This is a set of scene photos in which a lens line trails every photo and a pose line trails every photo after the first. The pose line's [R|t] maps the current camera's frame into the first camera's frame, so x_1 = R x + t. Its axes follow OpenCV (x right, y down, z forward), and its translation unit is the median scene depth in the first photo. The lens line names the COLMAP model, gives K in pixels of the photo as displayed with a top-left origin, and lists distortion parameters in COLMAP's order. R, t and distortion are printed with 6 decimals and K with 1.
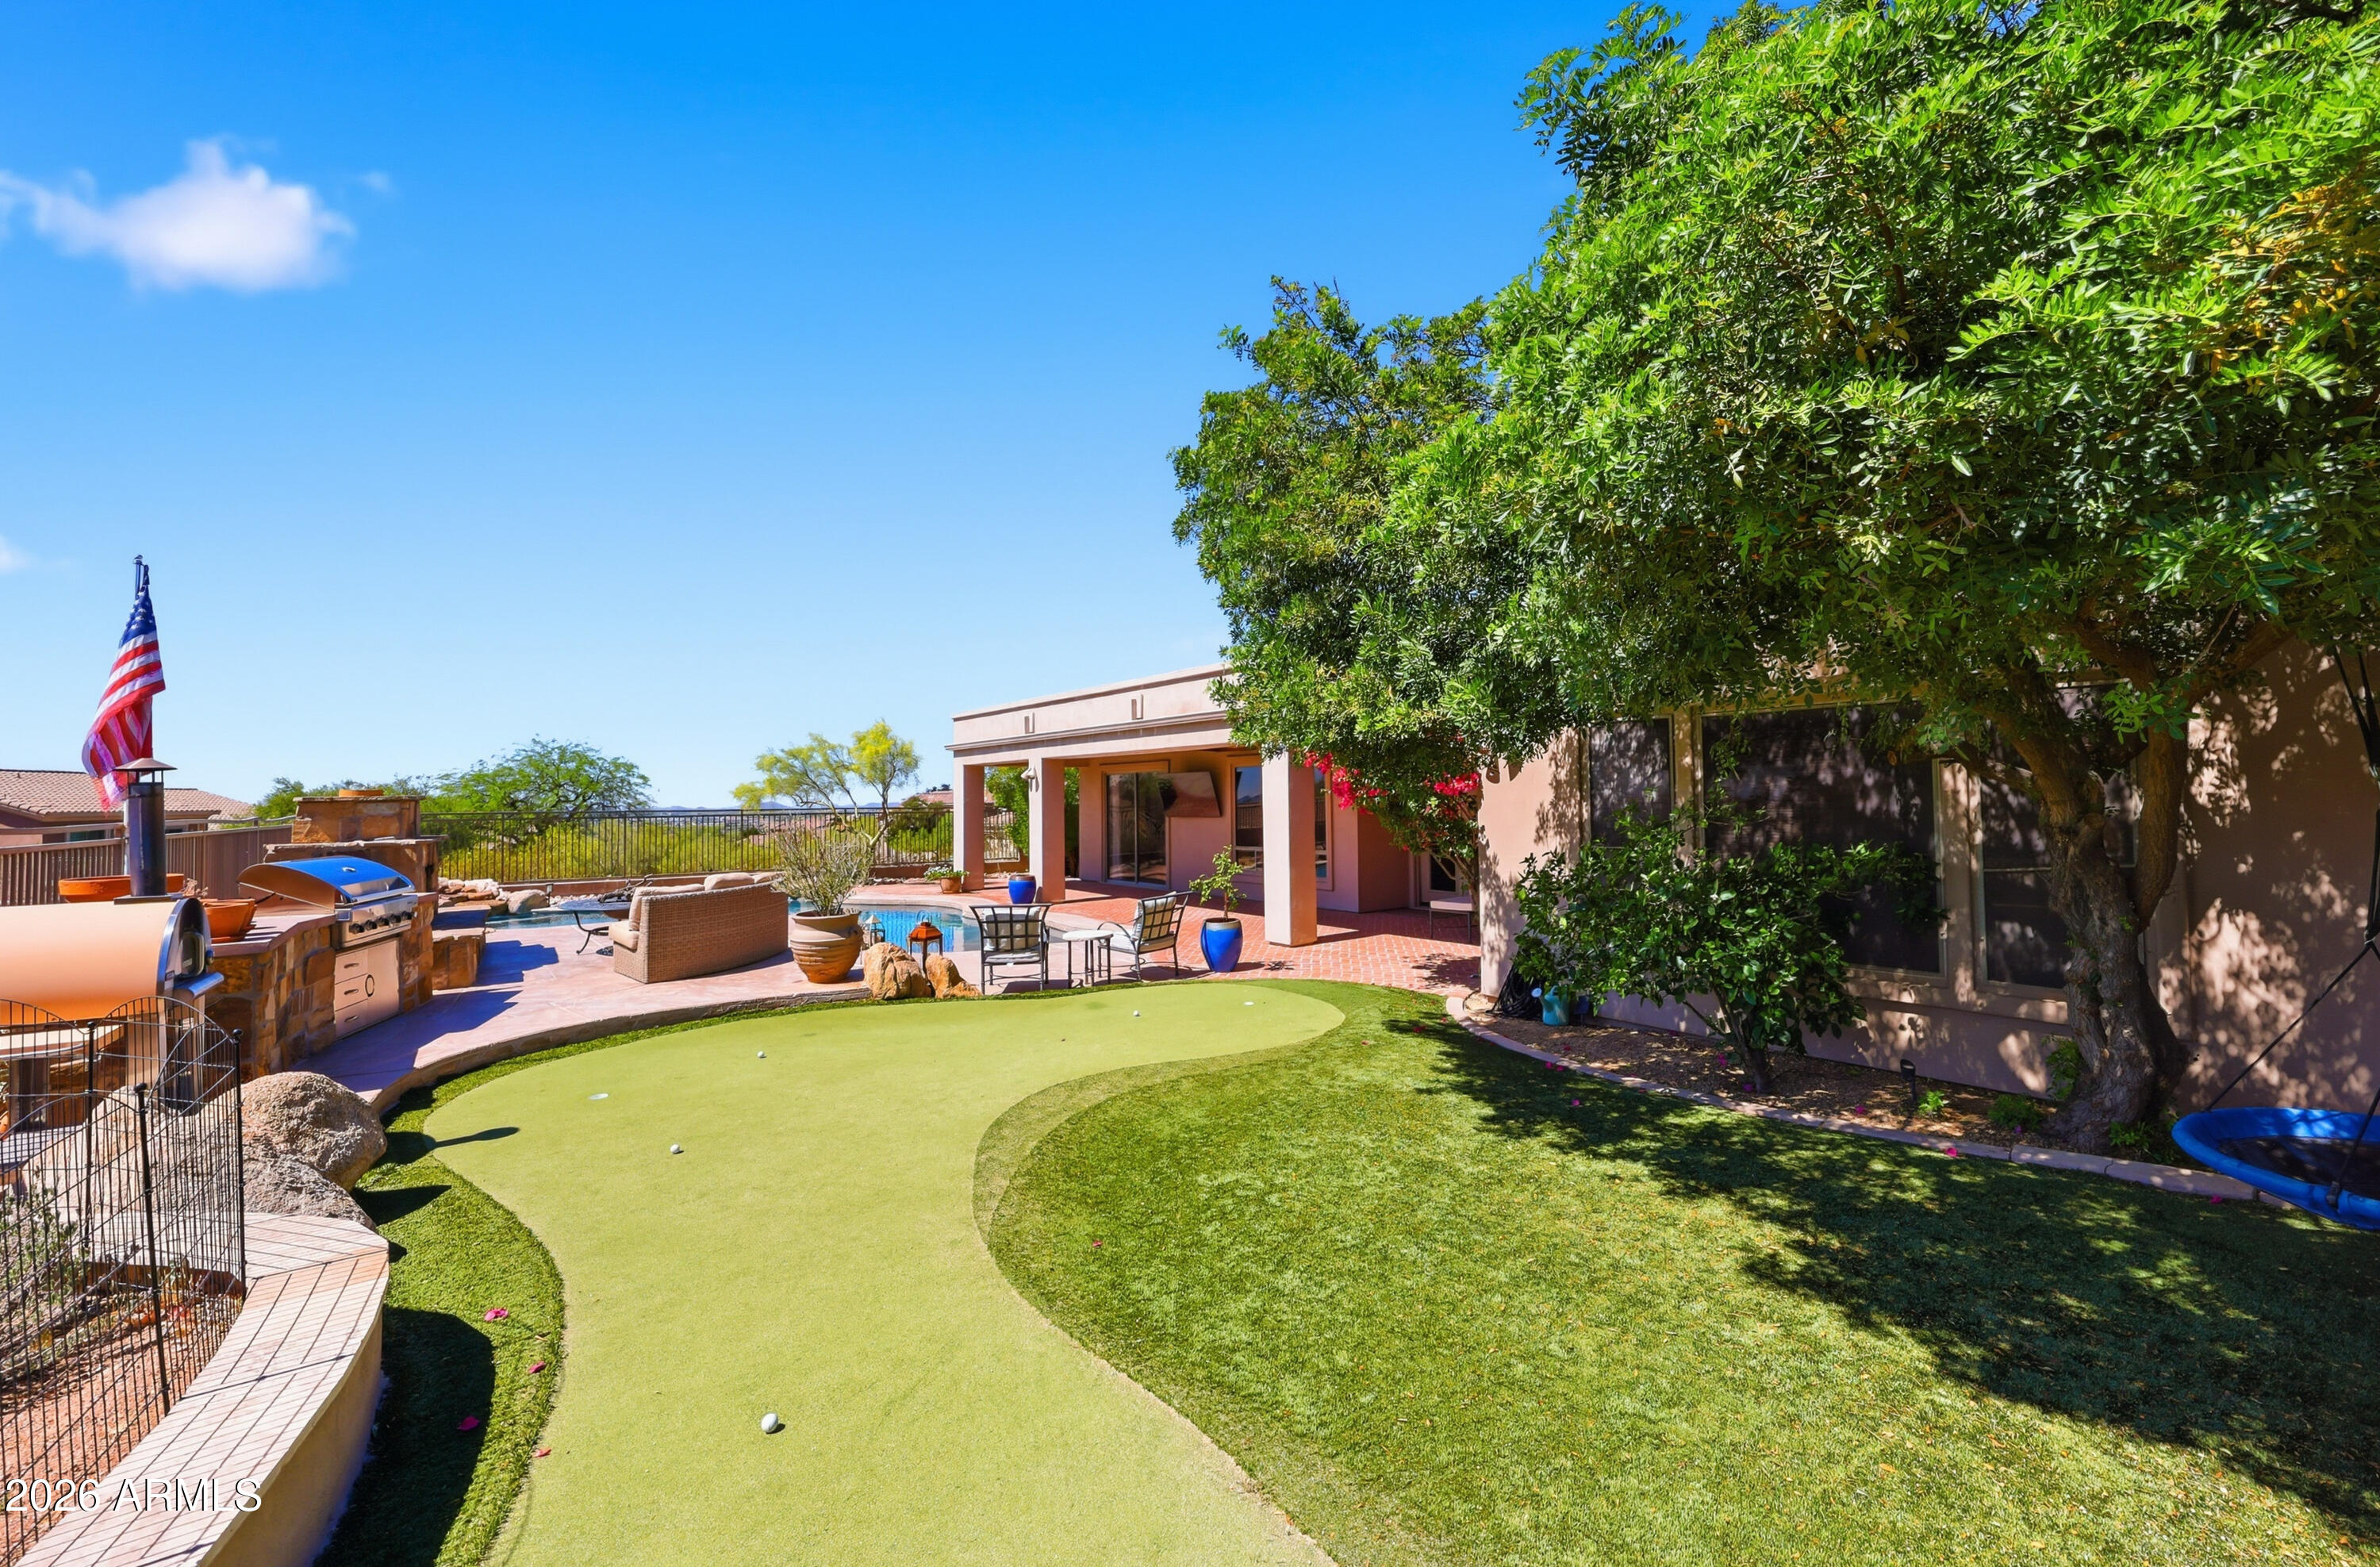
lens RADIAL K [[819.9, 0, 1234.3], [0, 819.9, 781.7], [0, 0, 1]] dist [-0.001057, -0.001340]
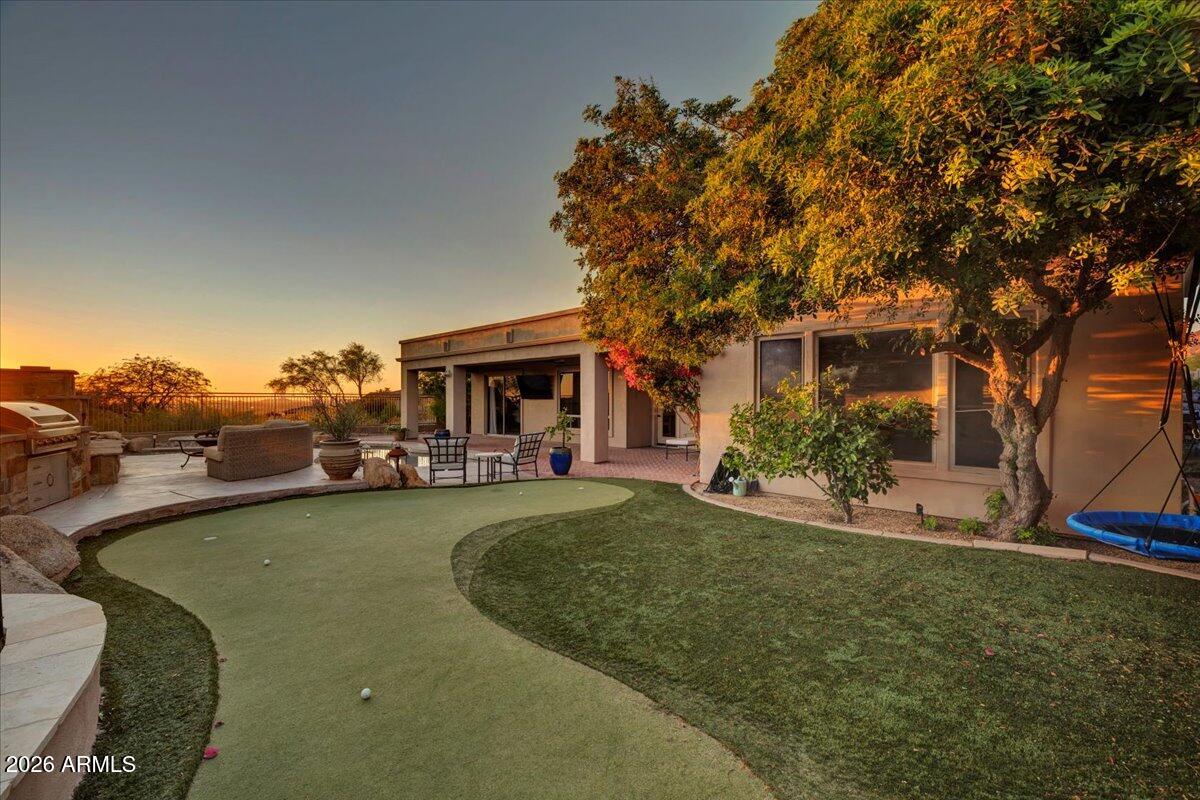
lens RADIAL K [[432.0, 0, 600.0], [0, 432.0, 400.0], [0, 0, 1]] dist [0.000146, -0.000440]
pose [[0.993820, 0.010363, 0.110518, -0.098444], [-0.013974, 0.999392, 0.031954, 0.073531], [-0.110119, -0.033301, 0.993360, 0.042934]]
